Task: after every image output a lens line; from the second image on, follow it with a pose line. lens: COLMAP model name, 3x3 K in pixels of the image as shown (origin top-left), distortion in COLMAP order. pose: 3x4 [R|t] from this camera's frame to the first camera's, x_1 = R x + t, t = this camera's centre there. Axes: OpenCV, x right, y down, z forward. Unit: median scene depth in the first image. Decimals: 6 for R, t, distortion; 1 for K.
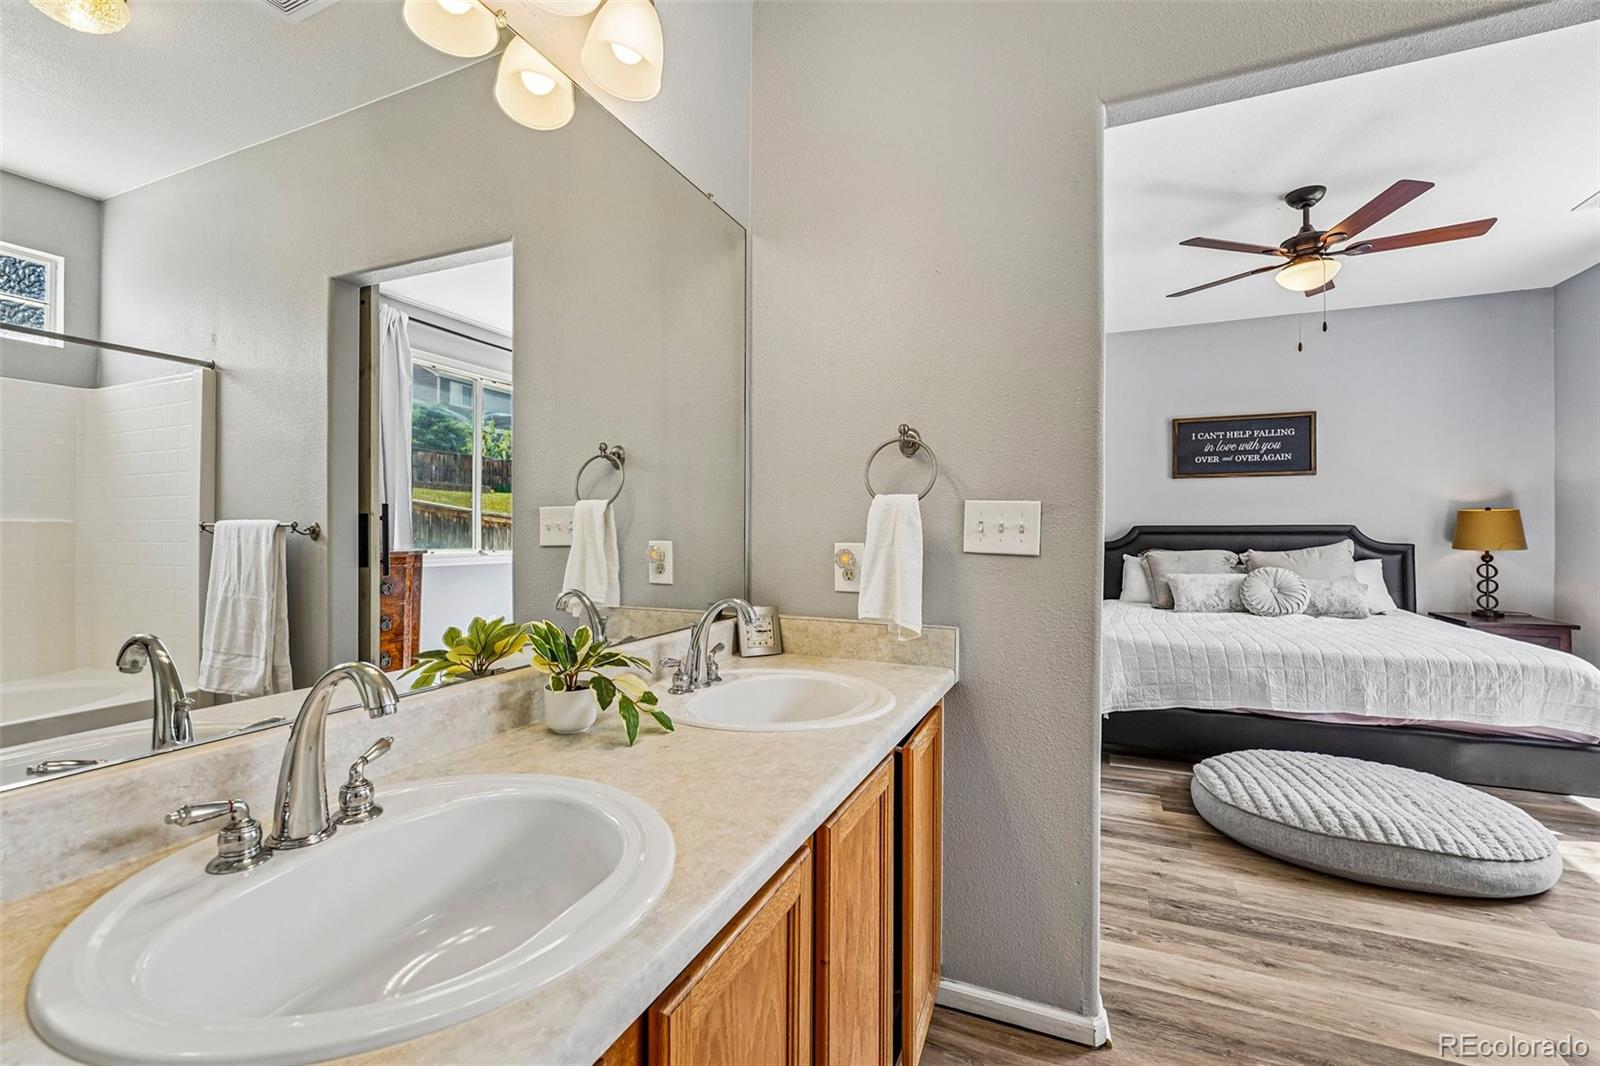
lens RADIAL K [[684.1, 0, 804.6], [0, 684.1, 529.5], [0, 0, 1]] dist [-0.002050, 0.000283]
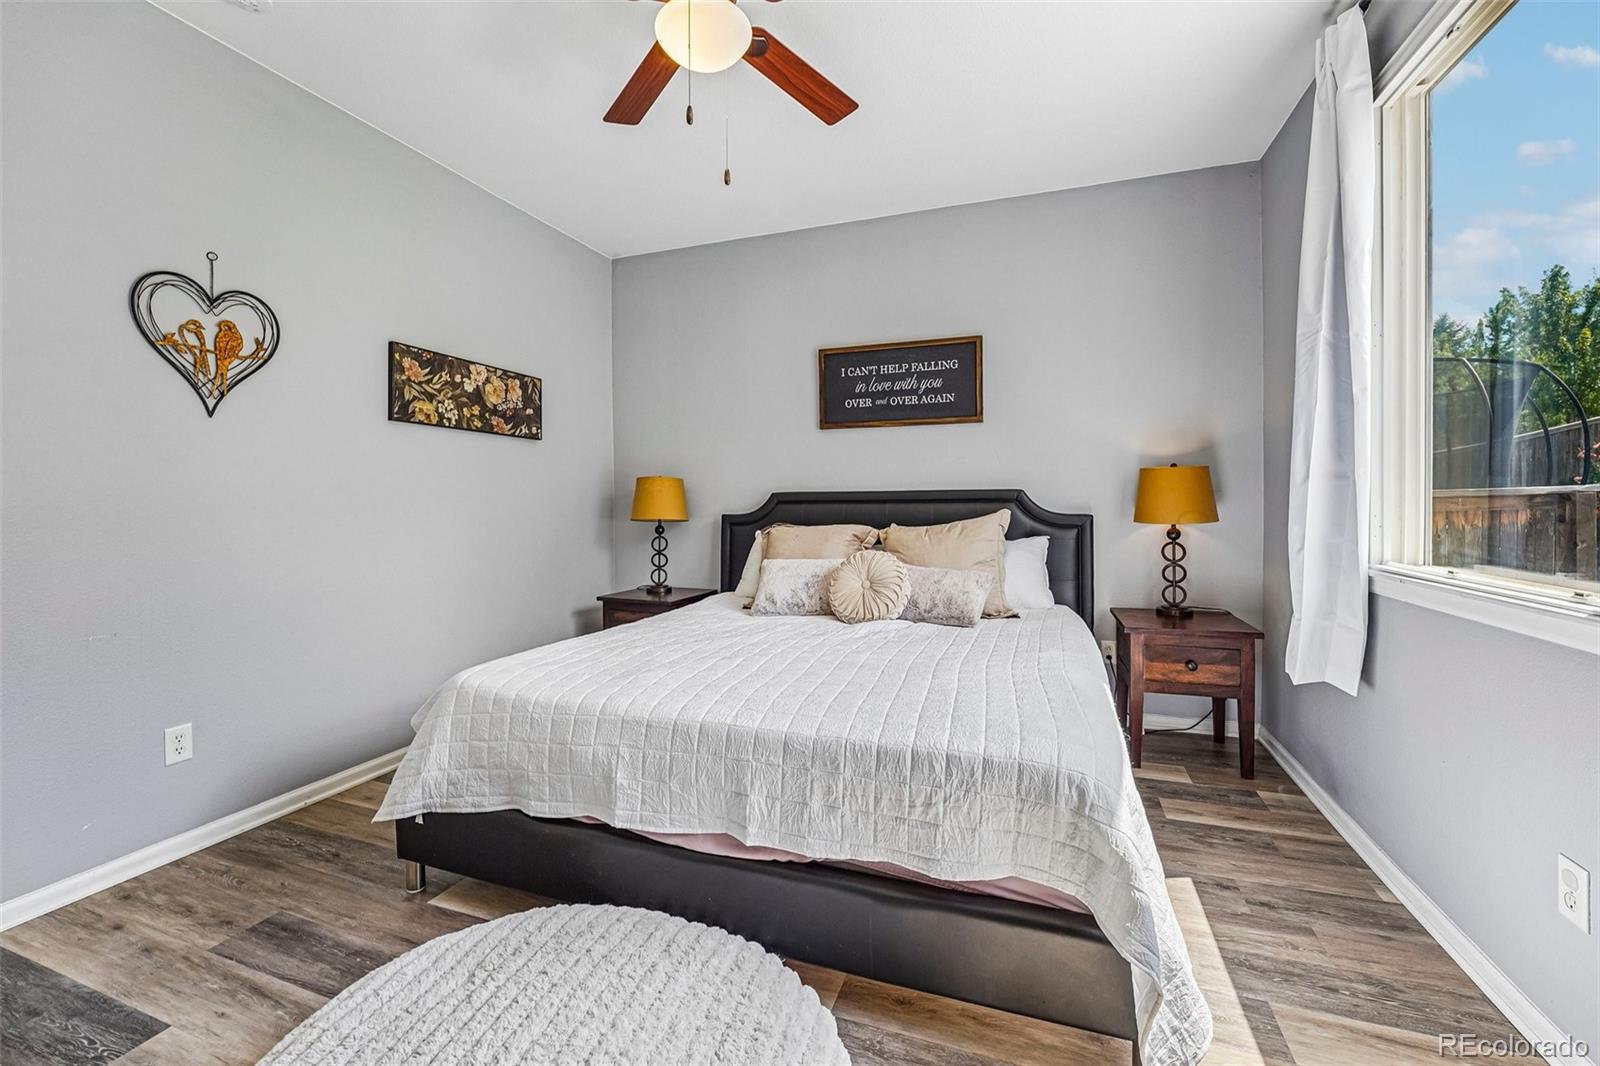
lens RADIAL K [[660.0, 0, 793.5], [0, 660.0, 514.6], [0, 0, 1]] dist [-0.014965, 0.000370]
pose [[0.998411, -0.008387, 0.055716, 0.559832], [0.007027, 0.999673, 0.024570, 0.001437], [-0.055904, -0.024139, 0.998144, 0.330479]]
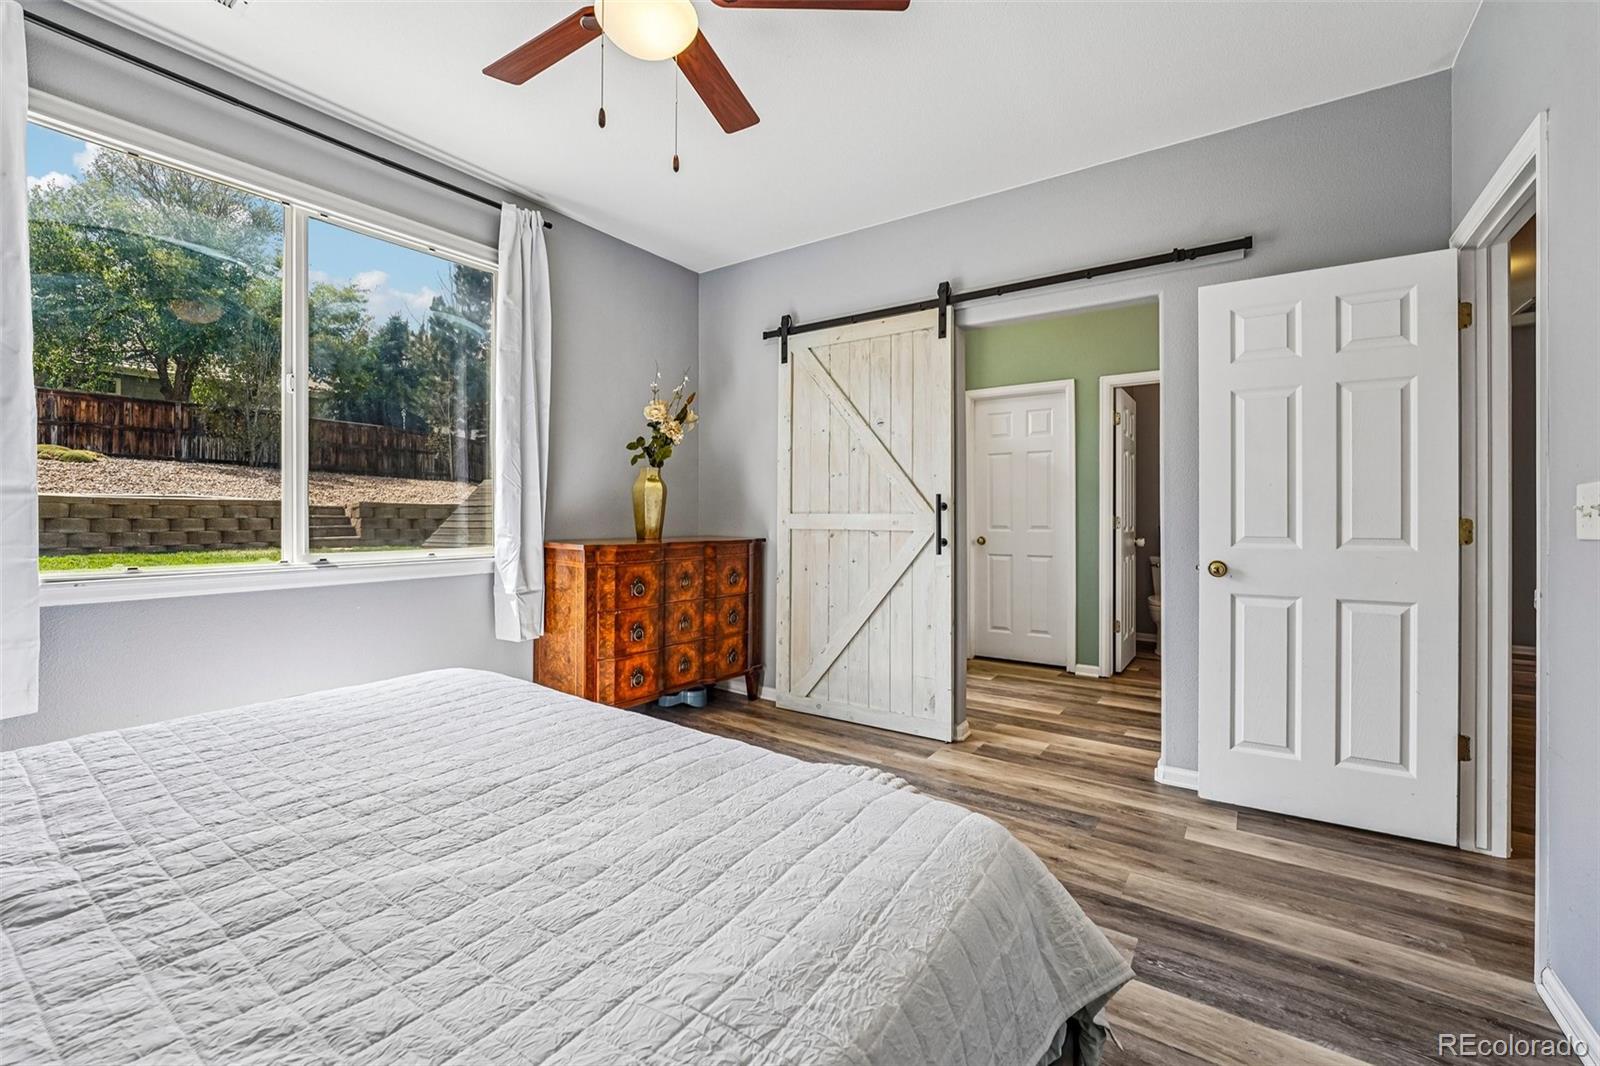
lens RADIAL K [[660.0, 0, 793.5], [0, 660.0, 514.6], [0, 0, 1]] dist [-0.014965, 0.000370]
pose [[-0.979321, -0.004728, 0.202256, 0.380204], [-0.005464, 0.999980, -0.003082, 0.005341], [-0.202237, -0.004123, -0.979328, 1.070109]]
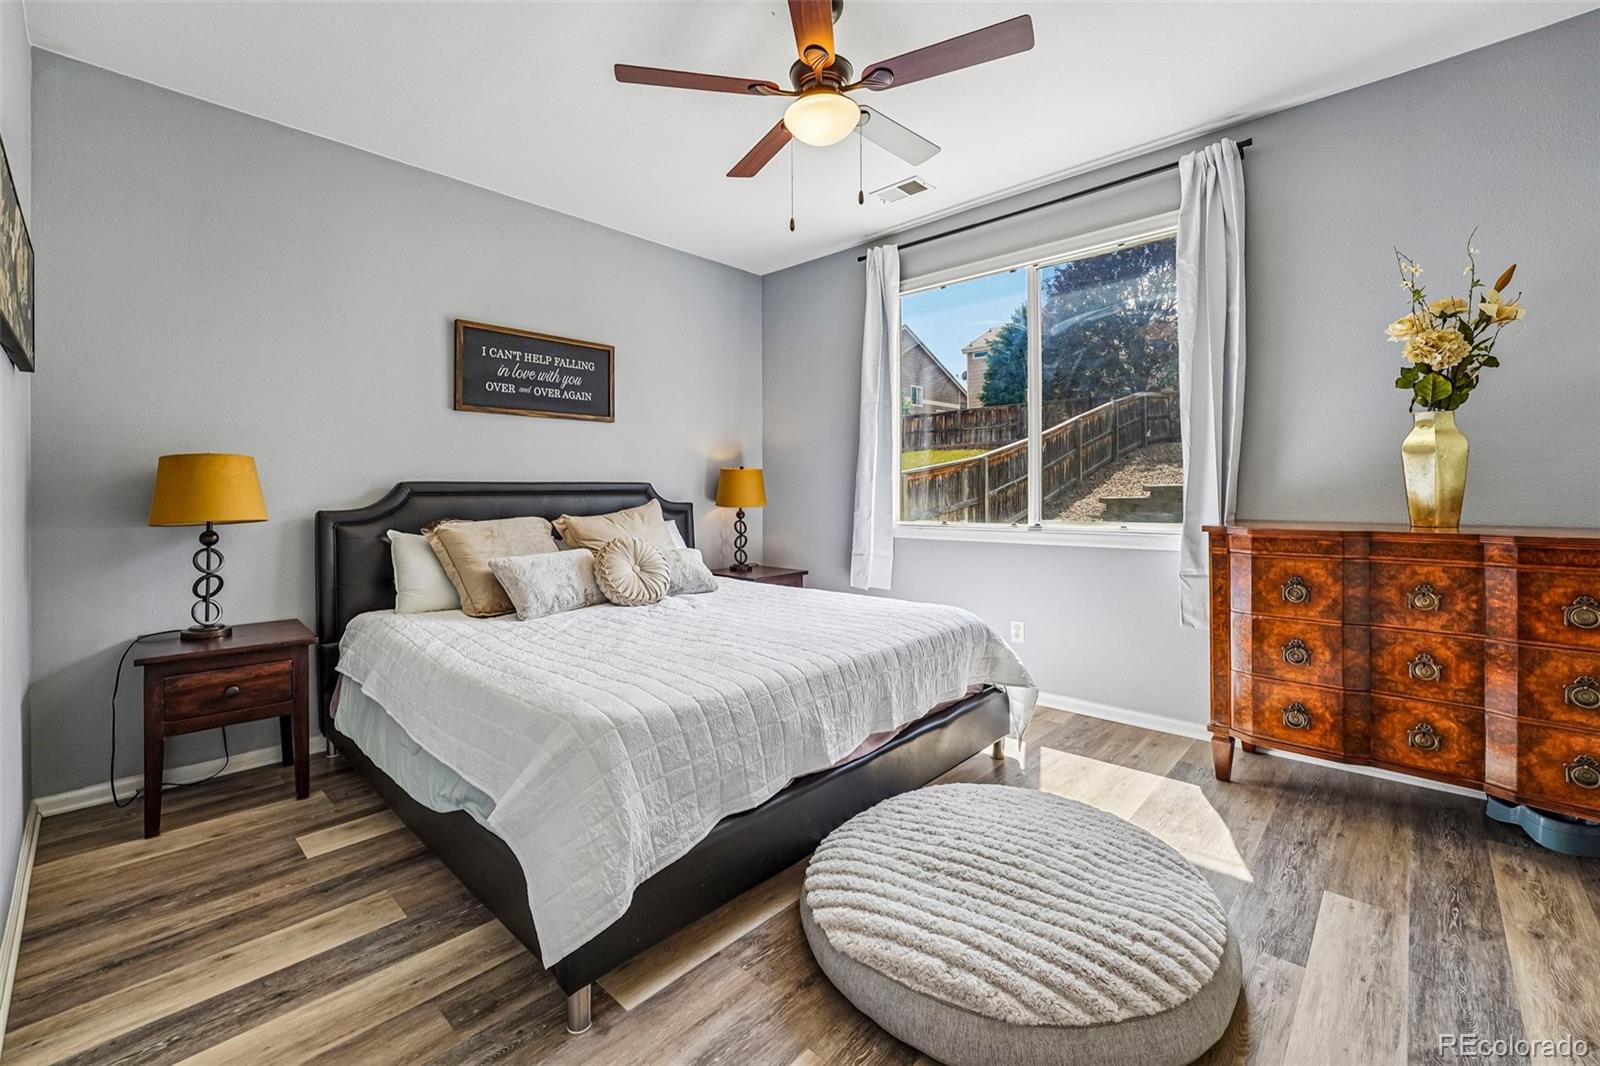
lens RADIAL K [[667.0, 0, 792.0], [0, 667.0, 491.5], [0, 0, 1]] dist [-0.015878, 0.000242]
pose [[0.341341, -0.003805, 0.939932, 0.061220], [0.003783, 0.999989, 0.002674, 0.003645], [-0.939932, 0.002643, 0.341352, 0.574482]]
